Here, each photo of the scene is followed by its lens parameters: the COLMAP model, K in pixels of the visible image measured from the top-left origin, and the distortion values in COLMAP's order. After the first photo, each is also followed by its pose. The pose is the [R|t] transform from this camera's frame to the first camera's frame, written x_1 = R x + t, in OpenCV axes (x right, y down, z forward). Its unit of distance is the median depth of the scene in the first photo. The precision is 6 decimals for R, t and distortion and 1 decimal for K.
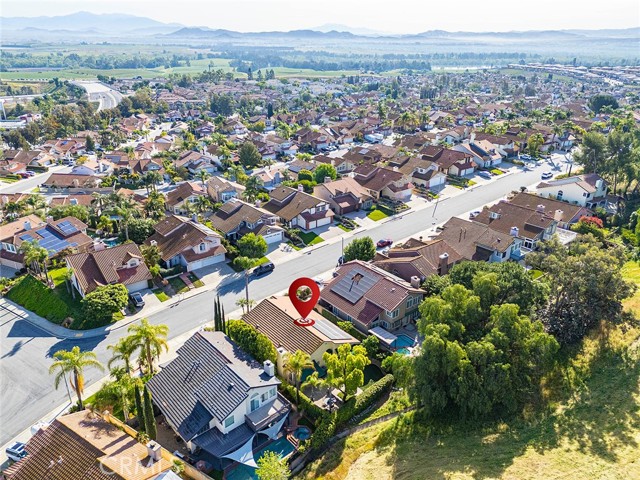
lens RADIAL K [[464.4, 0, 323.0], [0, 464.4, 246.5], [0, 0, 1]] dist [0.064677, -0.059807]
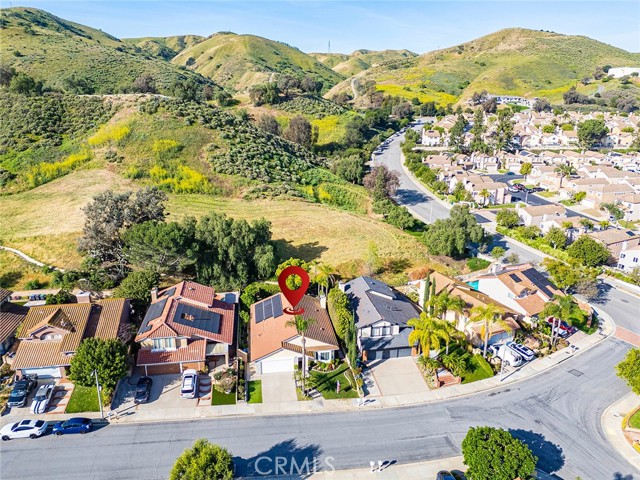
lens RADIAL K [[464.4, 0, 320.4], [0, 464.4, 241.3], [0, 0, 1]] dist [0.064677, -0.059807]
pose [[-0.858446, -0.178568, 0.480815, -0.438351], [0.192764, 0.756390, 0.625073, -0.444179], [-0.475302, 0.629275, -0.614899, 1.123782]]
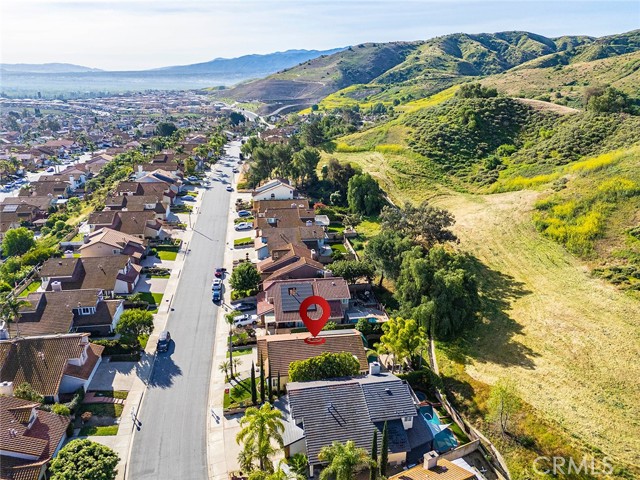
lens RADIAL K [[464.4, 0, 317.4], [0, 464.4, 237.8], [0, 0, 1]] dist [0.064677, -0.059807]
pose [[0.509572, -0.278966, 0.813949, -0.636624], [0.341799, 0.933770, 0.106050, -0.124506], [-0.789626, 0.224167, 0.571174, 0.253998]]
